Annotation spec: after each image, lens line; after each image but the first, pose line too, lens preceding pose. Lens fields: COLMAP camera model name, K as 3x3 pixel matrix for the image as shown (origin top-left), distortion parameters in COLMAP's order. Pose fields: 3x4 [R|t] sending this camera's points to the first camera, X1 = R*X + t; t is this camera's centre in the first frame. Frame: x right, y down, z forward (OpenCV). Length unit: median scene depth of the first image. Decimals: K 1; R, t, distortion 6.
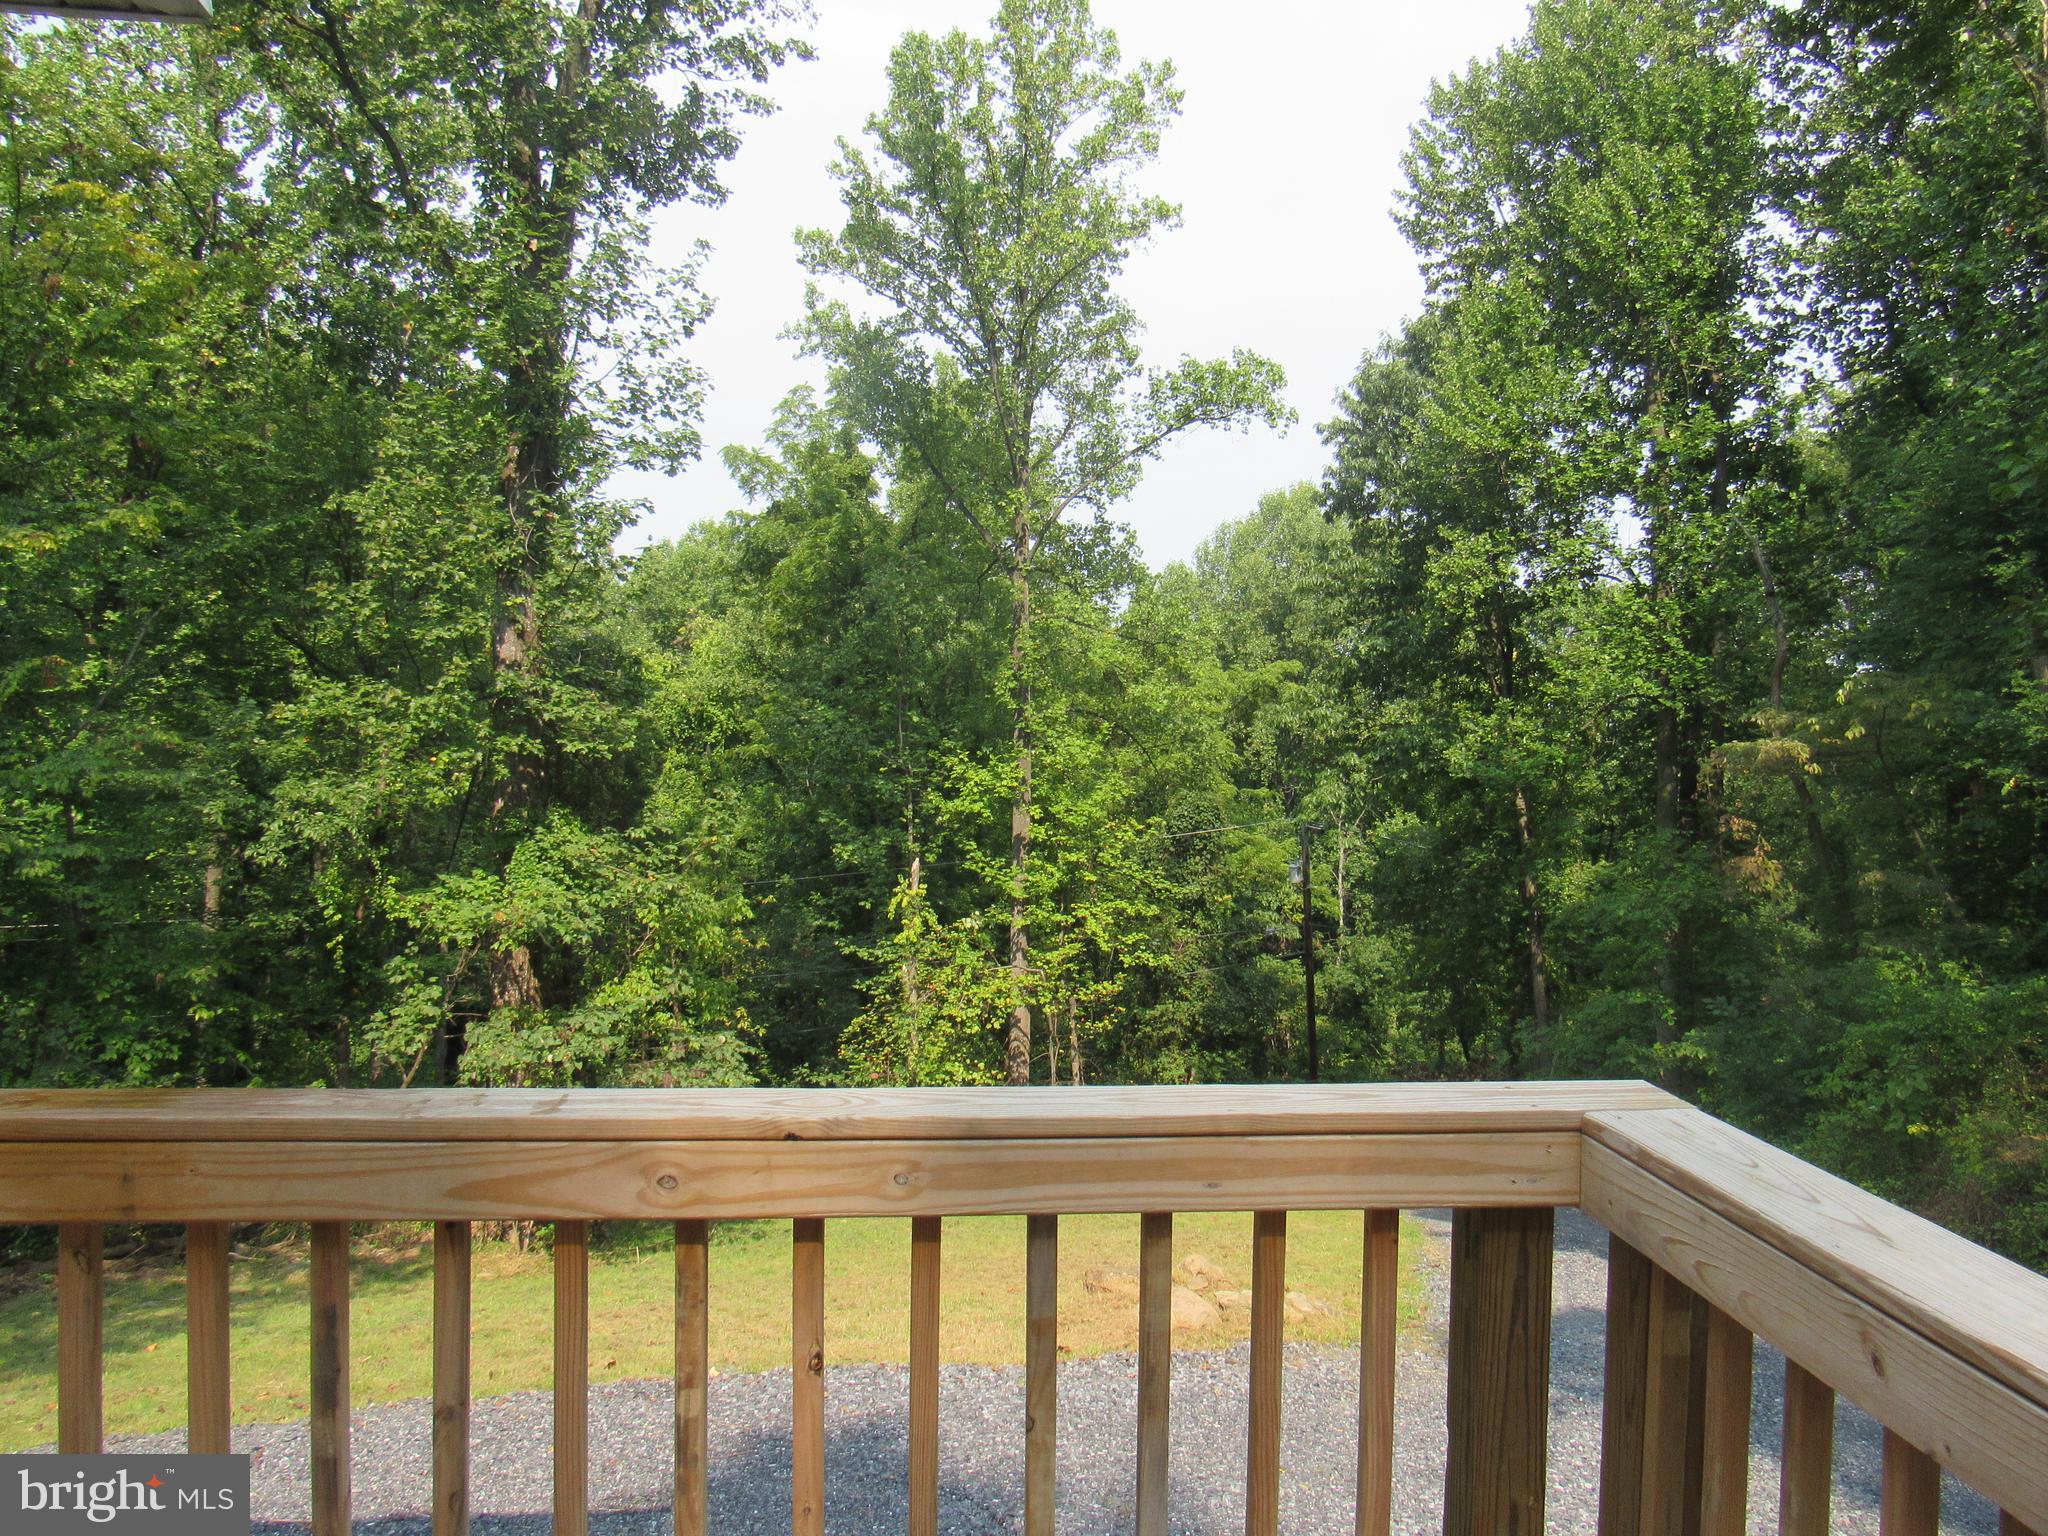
lens RADIAL K [[1507.5, 0, 1024.0], [0, 1507.5, 768.0], [0, 0, 1]] dist [-0.004296, 0.006795]
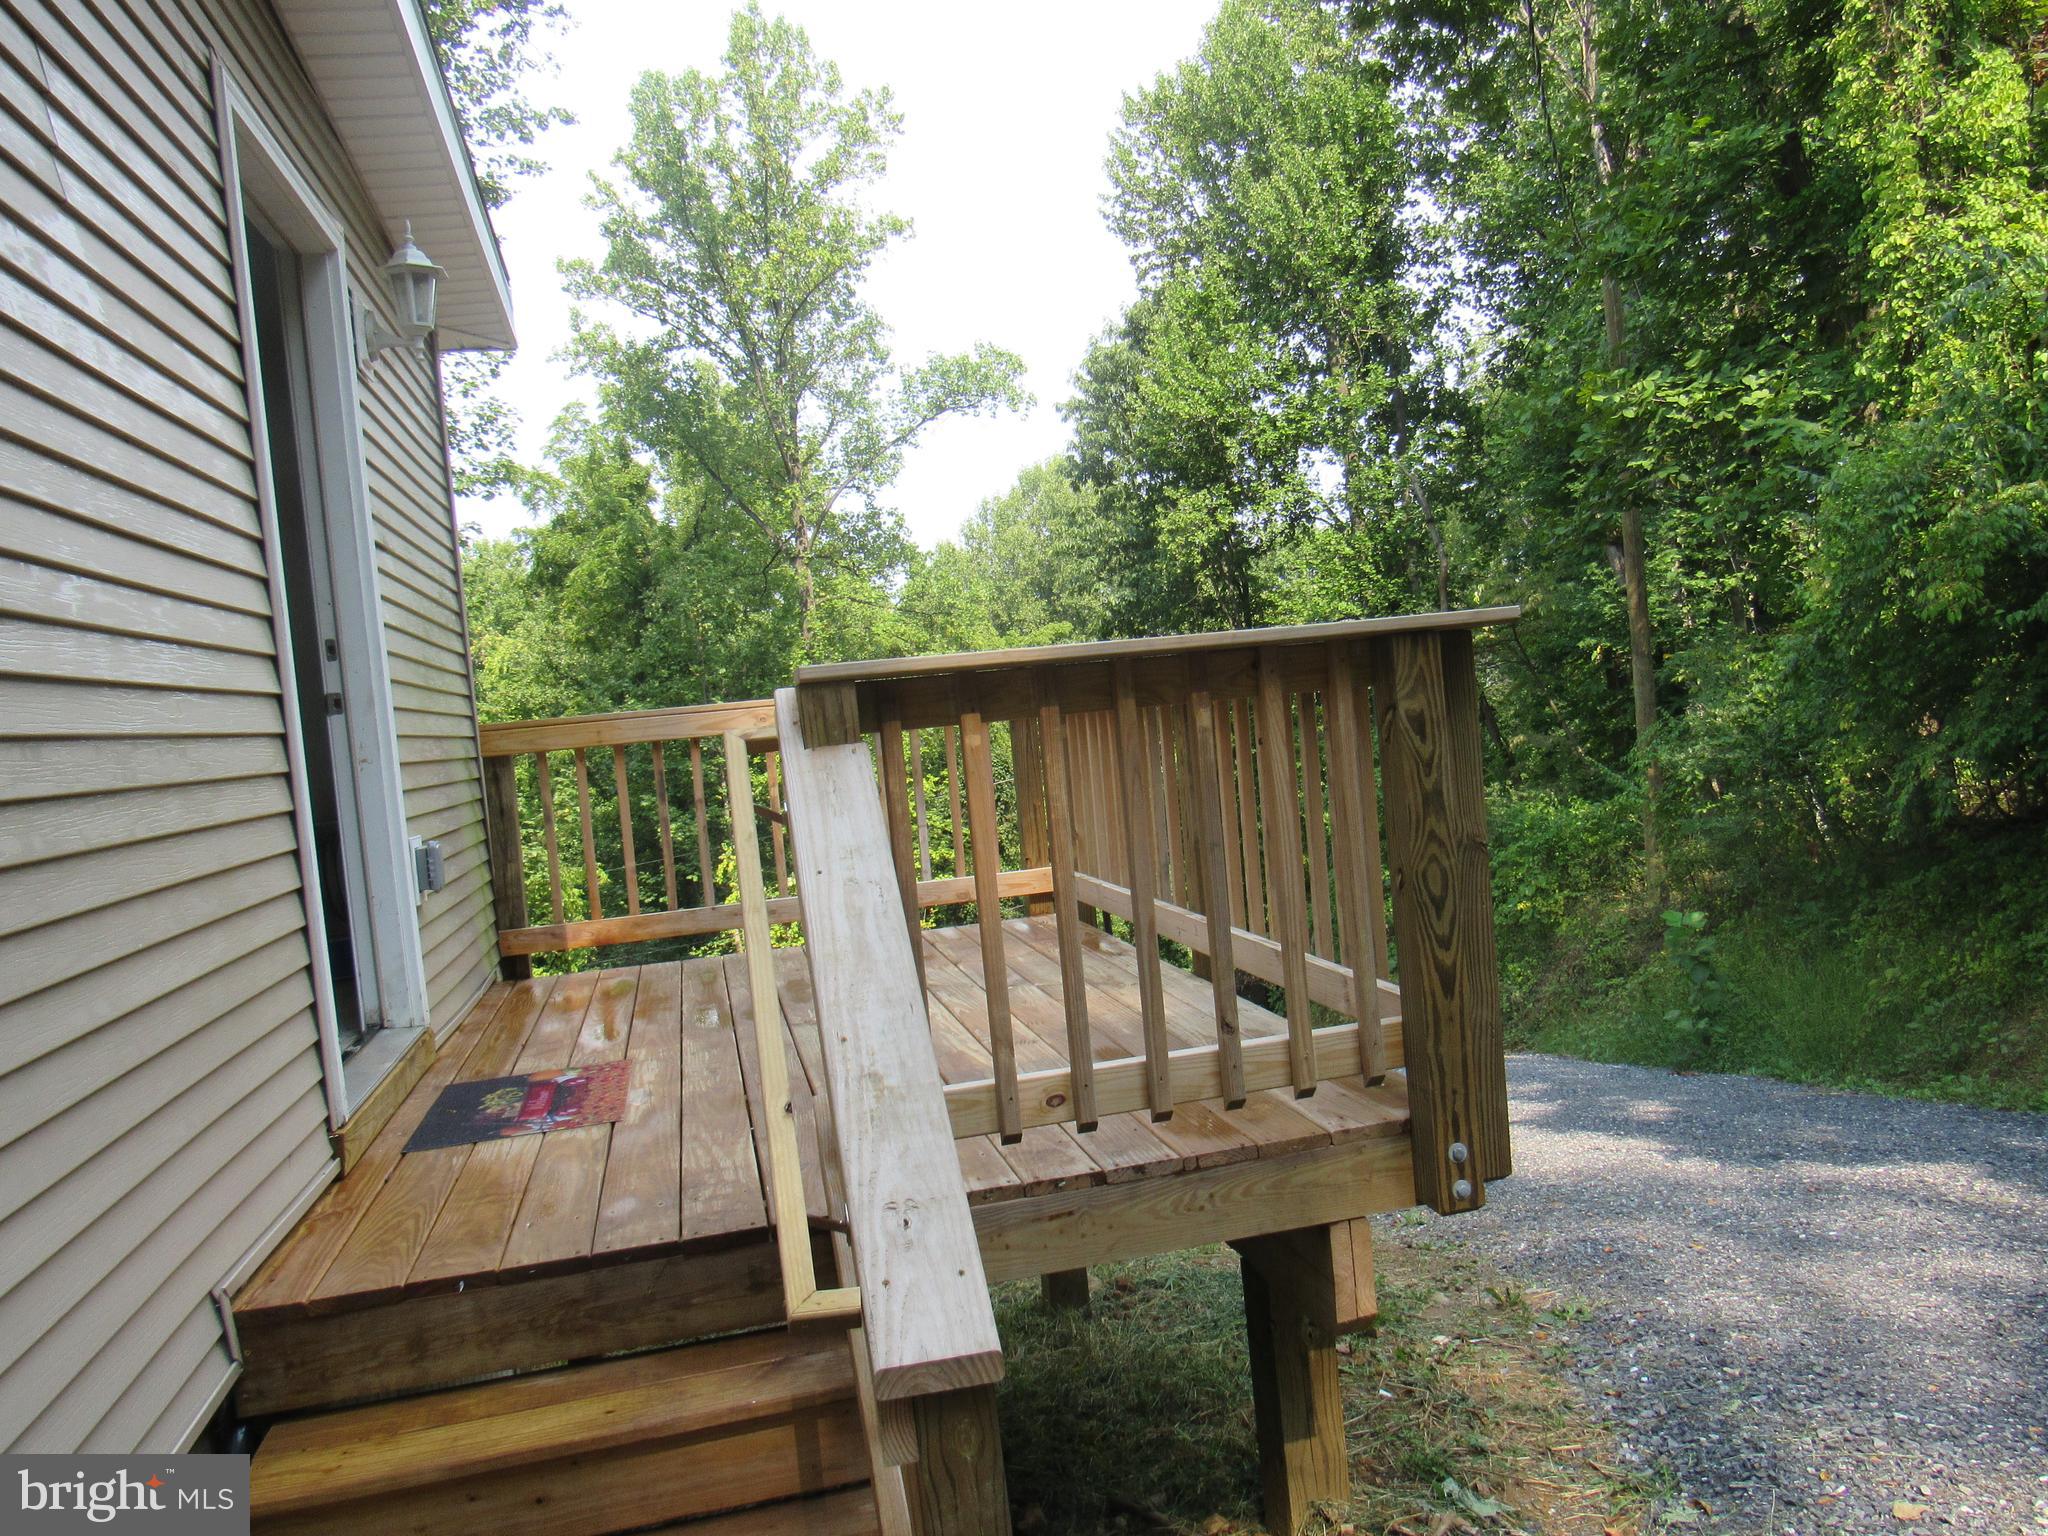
lens RADIAL K [[1507.5, 0, 1024.0], [0, 1507.5, 768.0], [0, 0, 1]] dist [-0.004296, 0.006795]
pose [[0.985242, -0.107485, 0.133213, -0.006071], [0.106021, 0.994200, 0.018056, 0.017563], [-0.134381, -0.003667, 0.990923, -0.108202]]
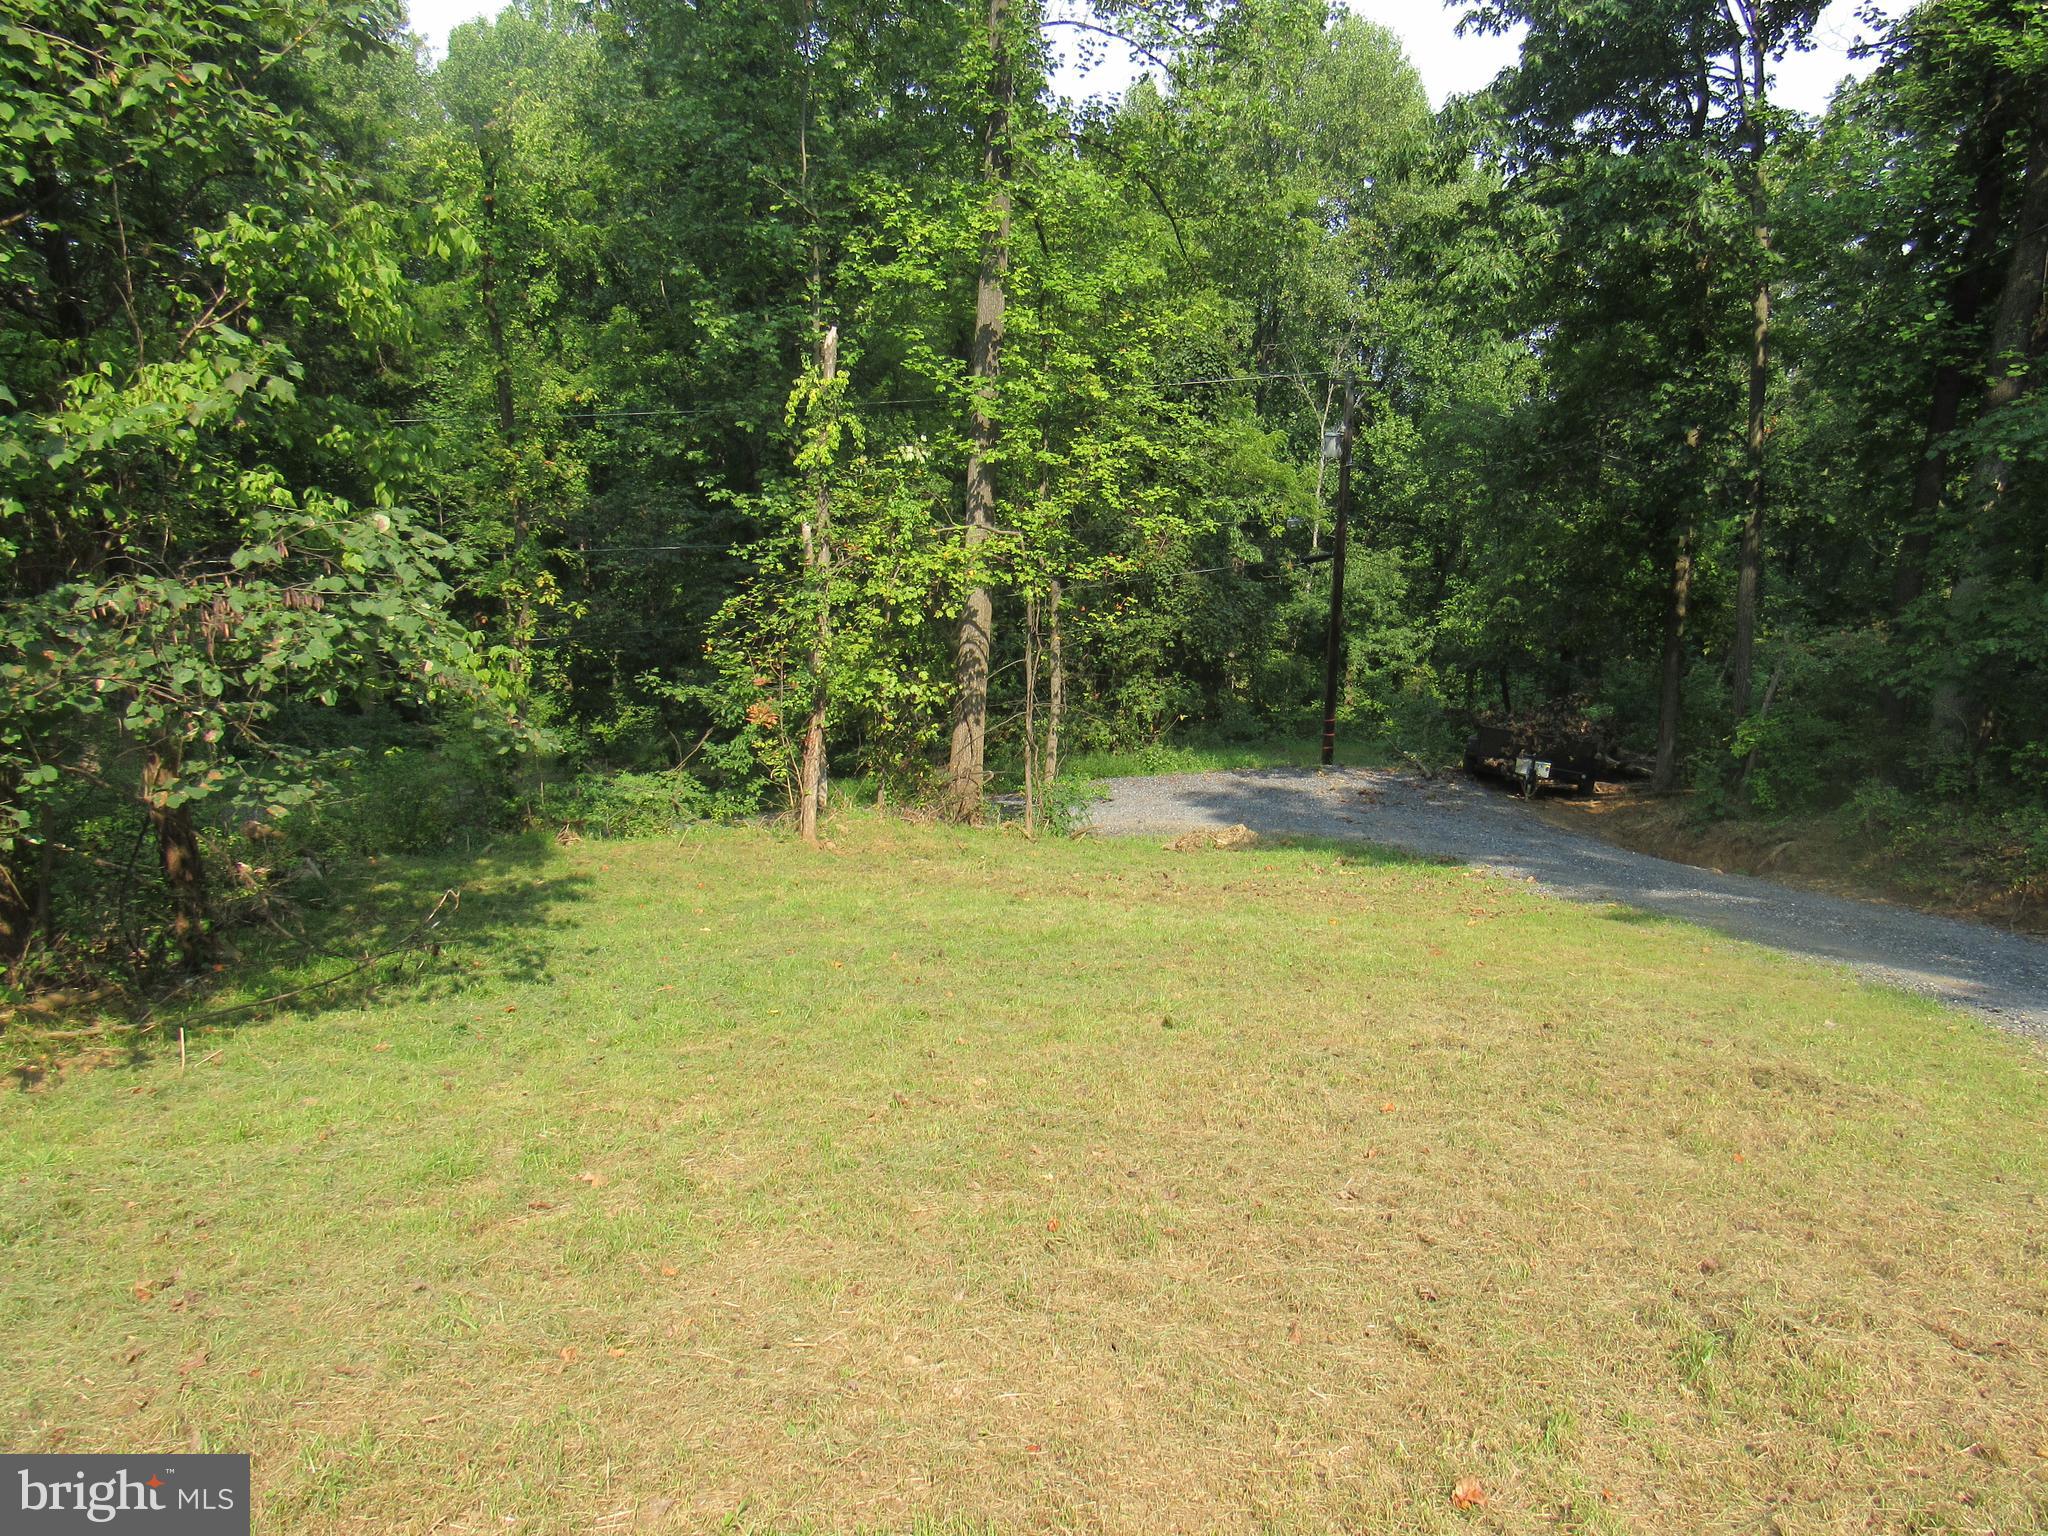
lens RADIAL K [[1507.5, 0, 1024.0], [0, 1507.5, 768.0], [0, 0, 1]] dist [-0.004296, 0.006795]
pose [[0.996146, 0.026870, 0.083498, -0.037001], [-0.045262, 0.972864, 0.226906, 0.082876], [-0.075135, -0.229810, 0.970331, 0.337185]]
